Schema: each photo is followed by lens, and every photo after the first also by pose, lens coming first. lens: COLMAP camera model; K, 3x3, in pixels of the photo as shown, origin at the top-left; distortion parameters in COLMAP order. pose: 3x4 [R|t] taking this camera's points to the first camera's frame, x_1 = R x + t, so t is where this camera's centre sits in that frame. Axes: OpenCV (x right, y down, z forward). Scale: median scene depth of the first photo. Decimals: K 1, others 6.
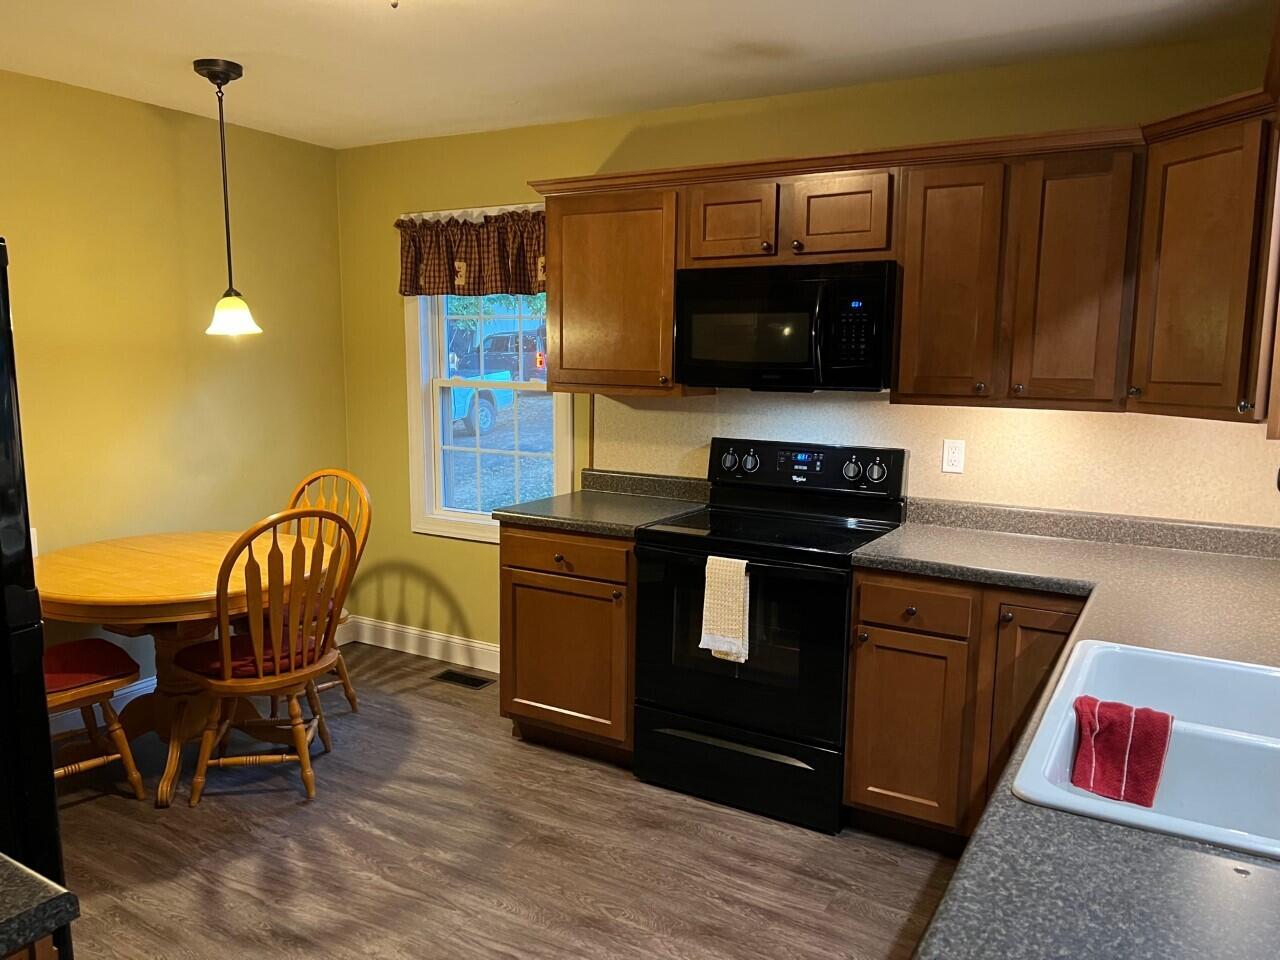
lens RADIAL K [[957.5, 0, 637.7], [0, 957.5, 496.7], [0, 0, 1]] dist [0.057574, -0.064451]
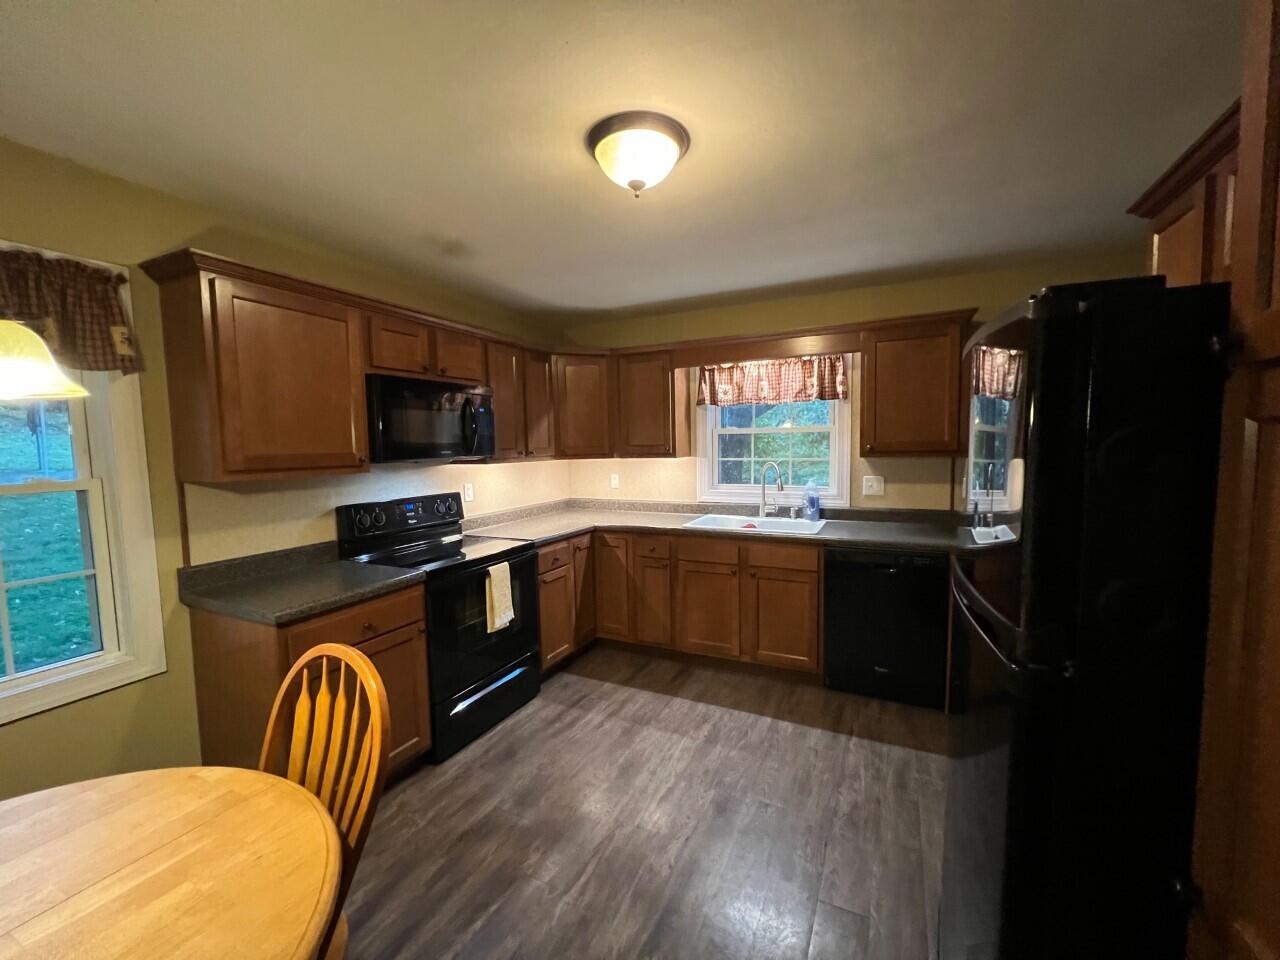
lens RADIAL K [[513.2, 0, 642.2], [0, 513.2, 481.4], [0, 0, 1]] dist [-0.001970, 0.000000]
pose [[-0.071705, -0.081240, 0.994112, -0.691767], [0.174948, 0.980202, 0.092723, -0.097176], [-0.981963, 0.180566, -0.056072, 0.722512]]
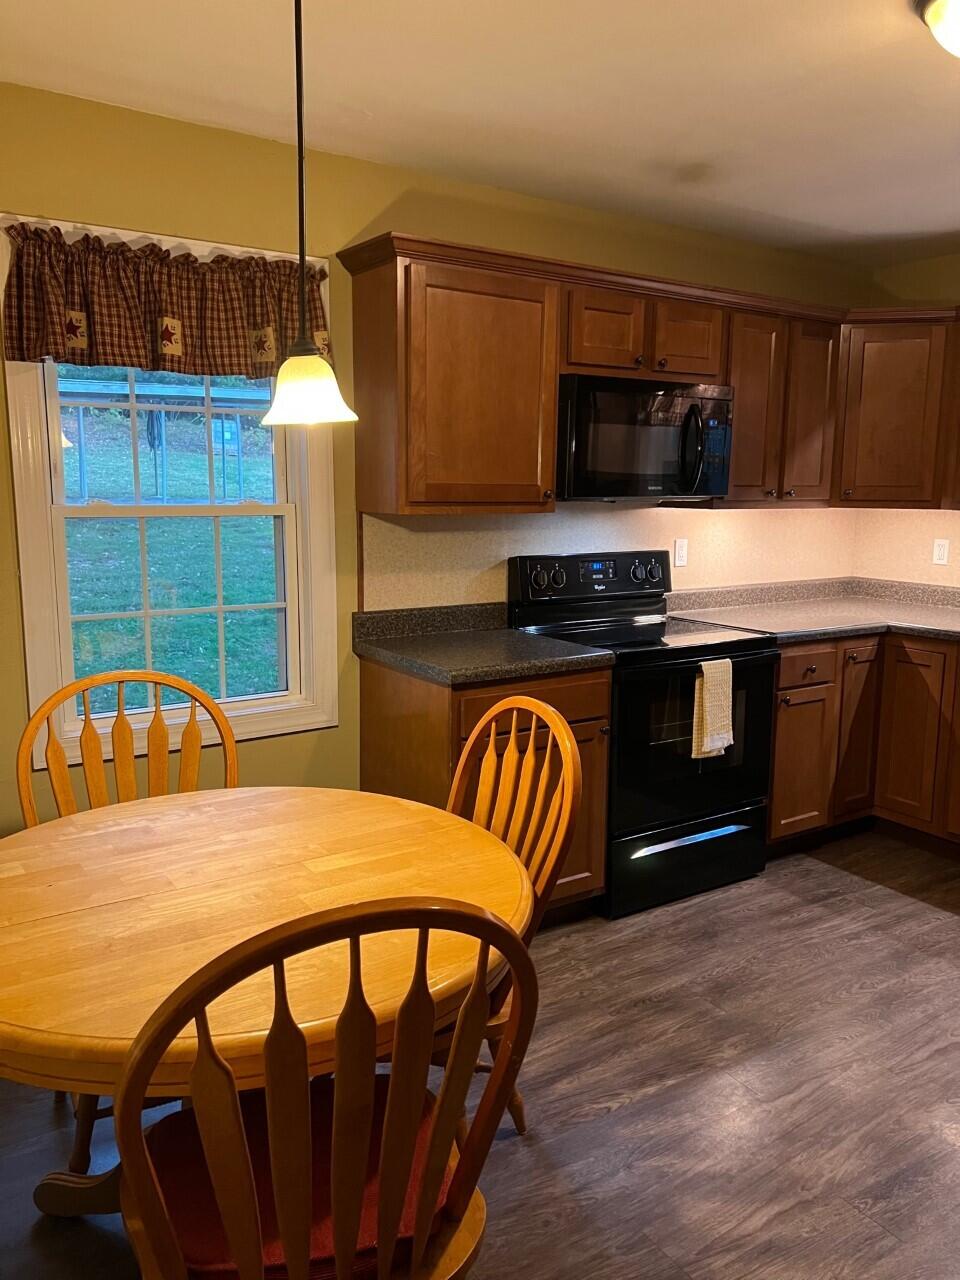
lens RADIAL K [[957.5, 0, 486.6], [0, 957.5, 640.7], [0, 0, 1]] dist [0.057574, -0.064451]
pose [[0.439305, -0.151697, 0.885437, -0.869936], [0.134620, 0.985626, 0.102071, -0.089589], [-0.888194, 0.074358, 0.453412, 0.680707]]
